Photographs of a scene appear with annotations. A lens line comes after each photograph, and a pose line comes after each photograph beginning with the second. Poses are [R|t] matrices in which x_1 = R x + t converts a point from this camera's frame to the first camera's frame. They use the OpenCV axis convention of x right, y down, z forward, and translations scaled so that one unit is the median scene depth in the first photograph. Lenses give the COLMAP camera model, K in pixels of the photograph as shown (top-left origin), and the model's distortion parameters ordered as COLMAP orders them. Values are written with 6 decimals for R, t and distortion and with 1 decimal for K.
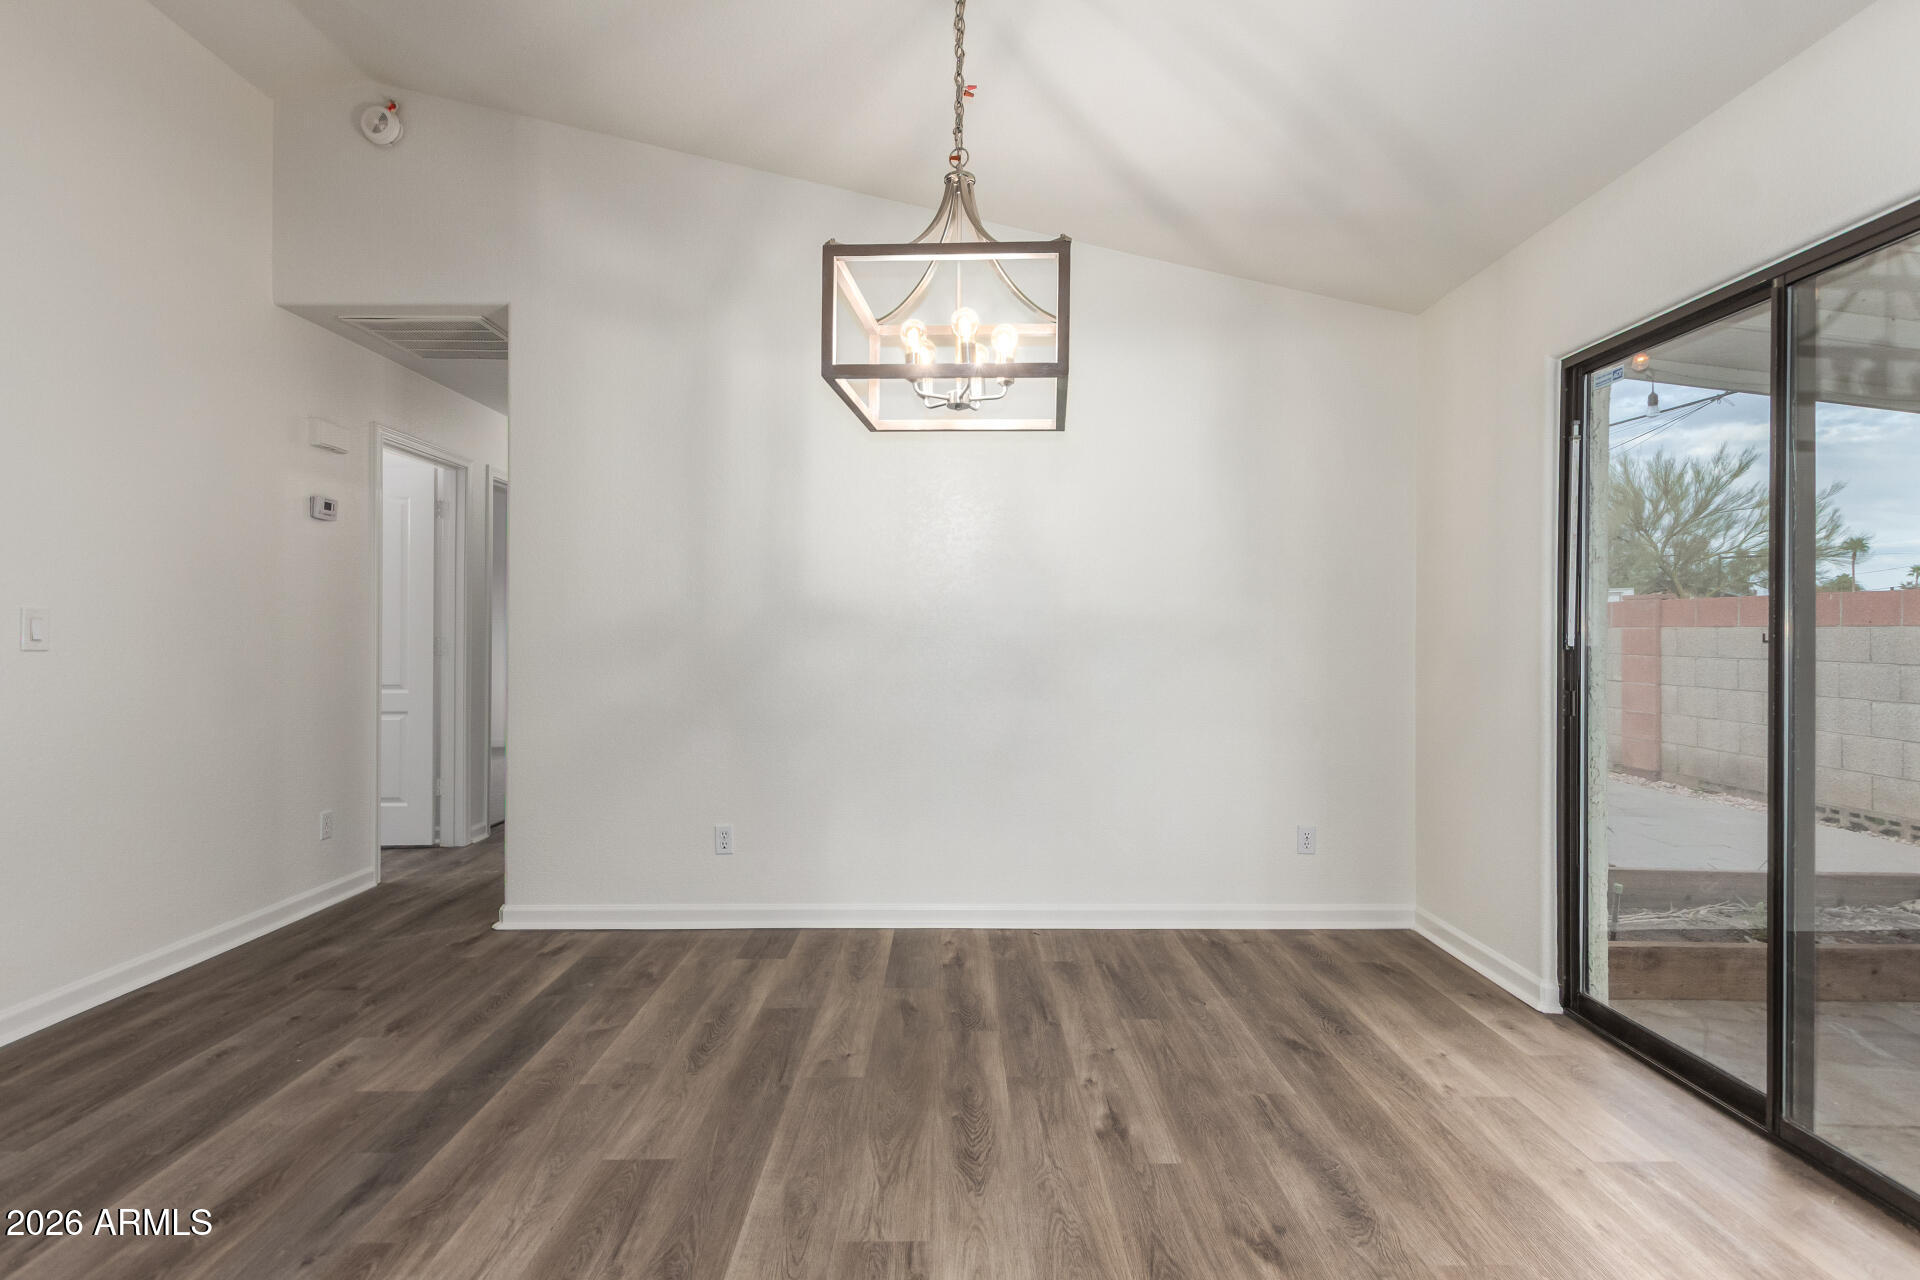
lens RADIAL K [[918.9, 0, 960.0], [0, 918.9, 640.0], [0, 0, 1]] dist [-0.010435, 0.000160]
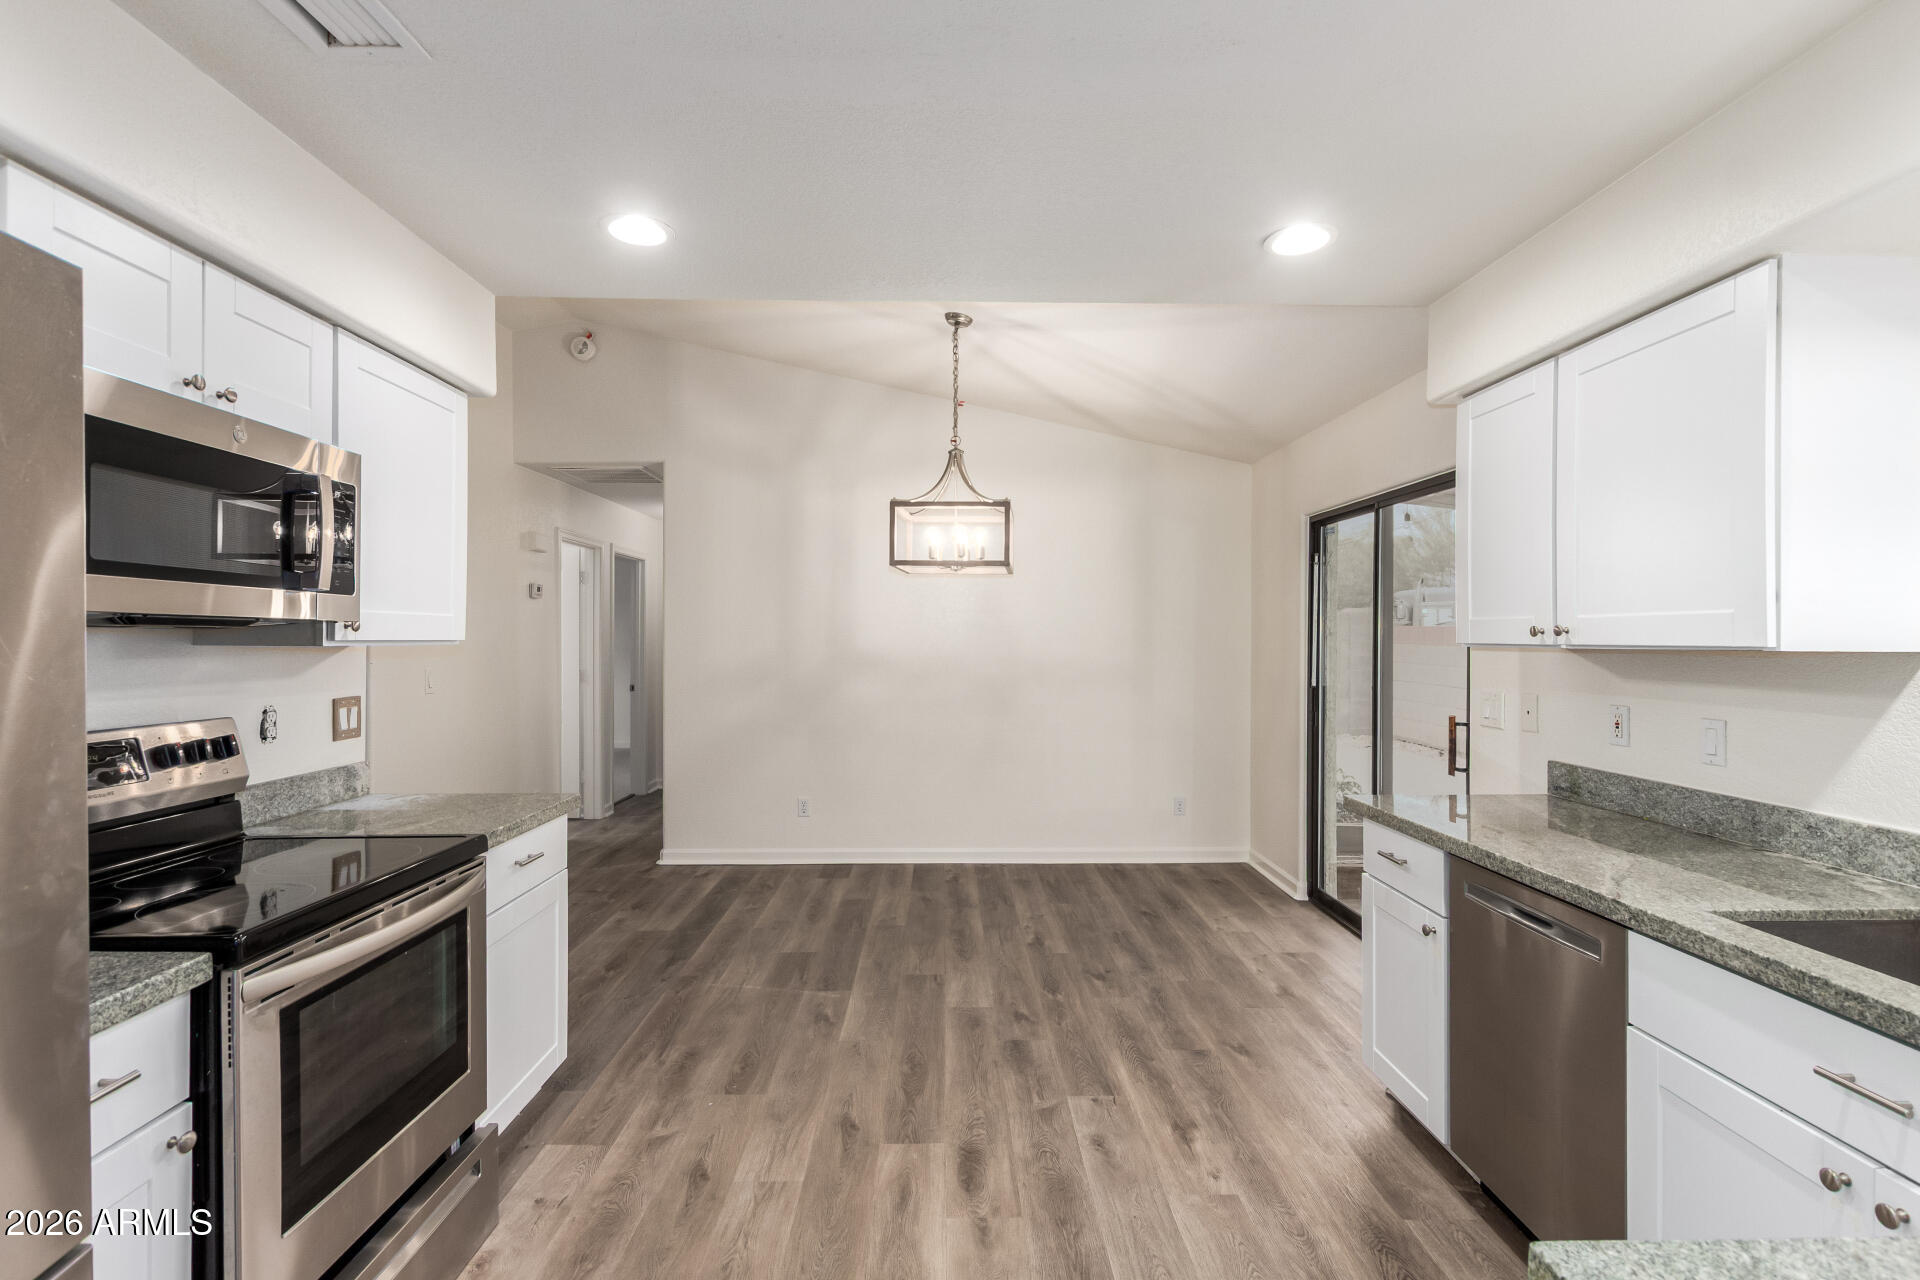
lens RADIAL K [[898.5, 0, 960.0], [0, 898.5, 640.0], [0, 0, 1]] dist [-0.034638, -0.000165]
pose [[0.999951, -0.002739, 0.009503, -0.008497], [0.002772, 0.999990, -0.003542, -0.075016], [-0.009493, 0.003568, 0.999949, -0.660895]]
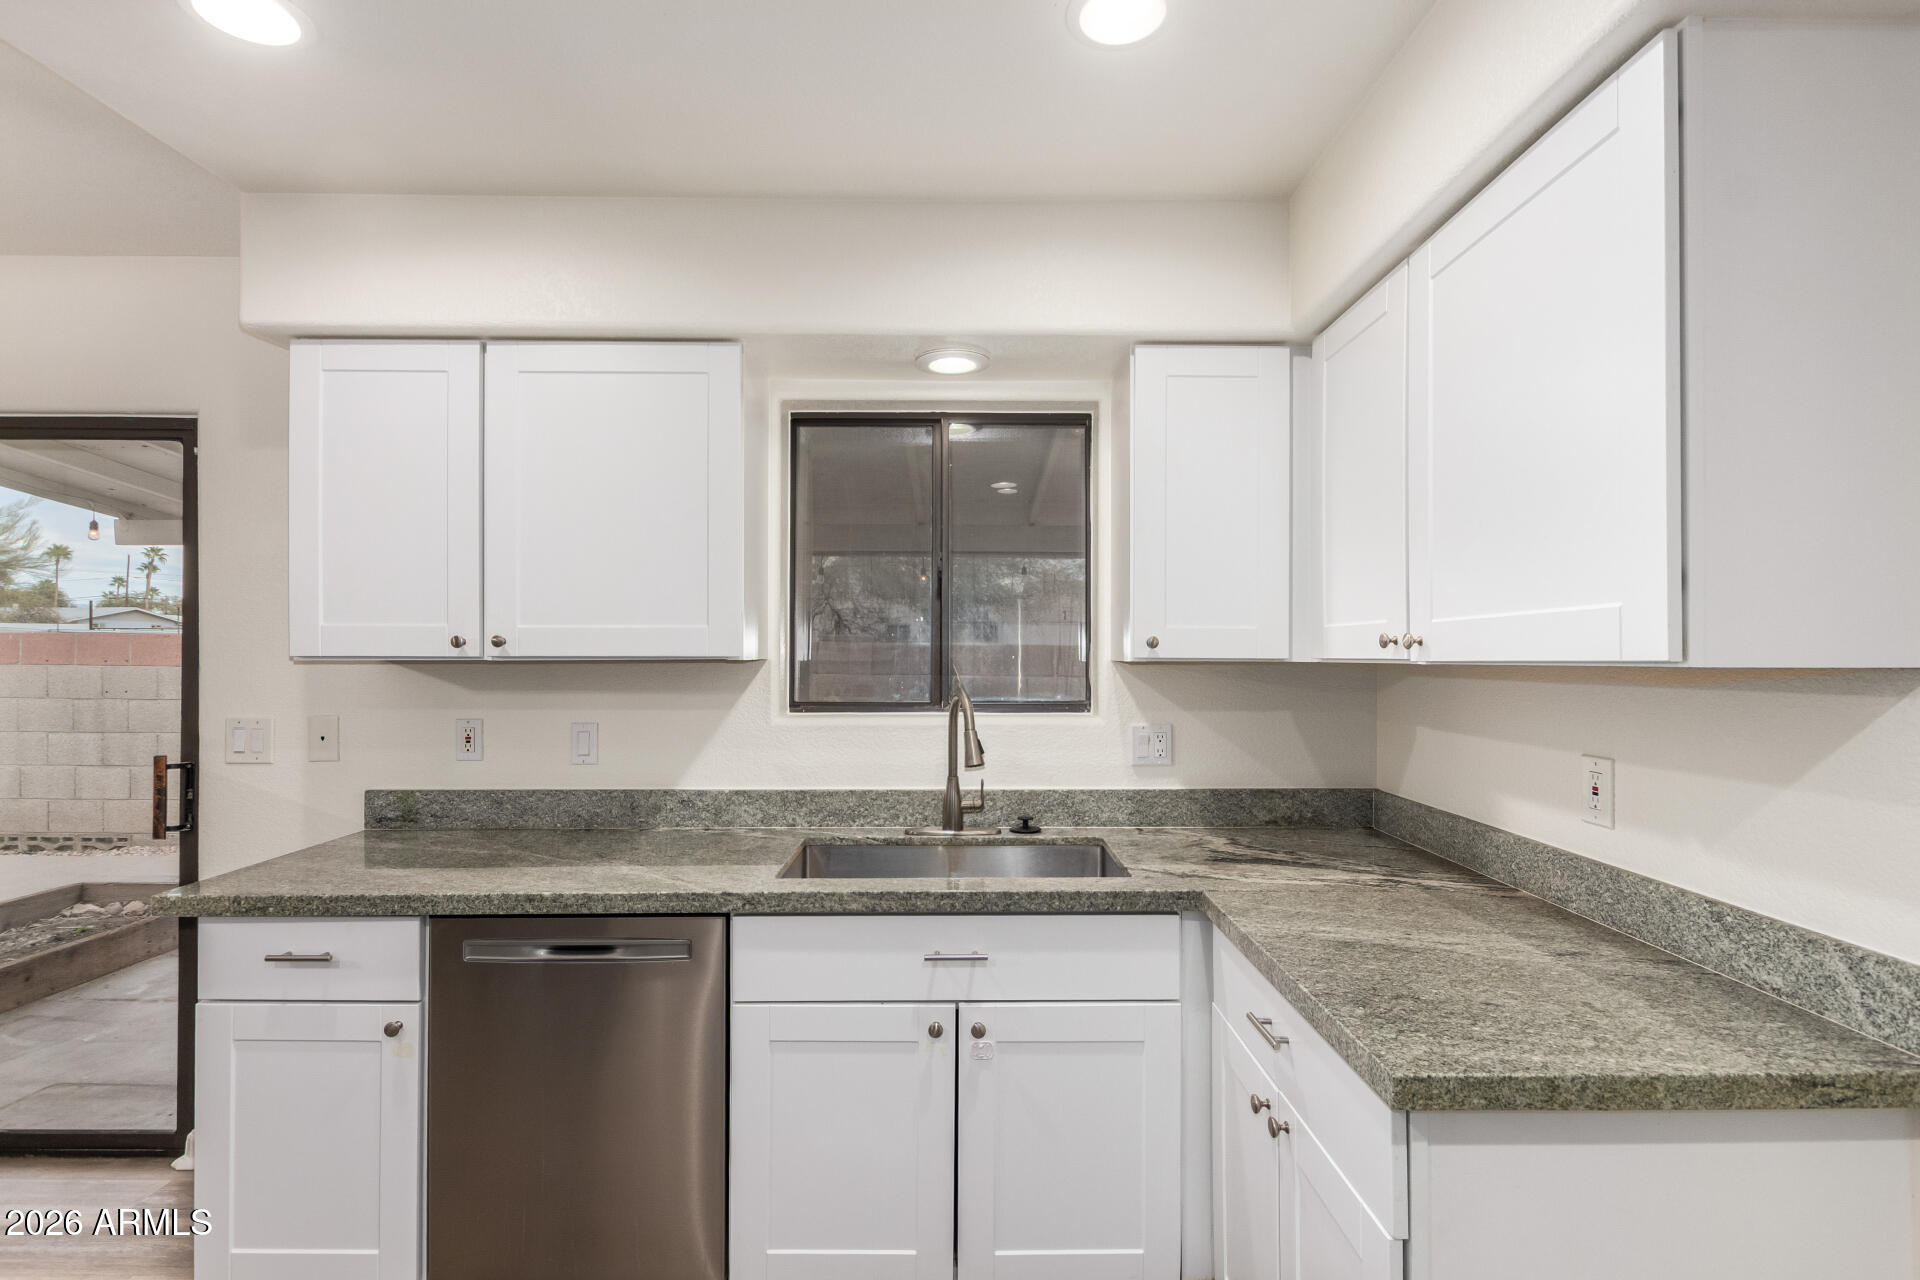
lens RADIAL K [[887.4, 0, 960.0], [0, 887.4, 640.0], [0, 0, 1]] dist [0.001047, -0.000413]
pose [[-0.000601, 0.005159, 0.999987, -0.195149], [0.005696, 0.999970, -0.005155, -0.079722], [-0.999984, 0.005693, -0.000630, -0.267351]]
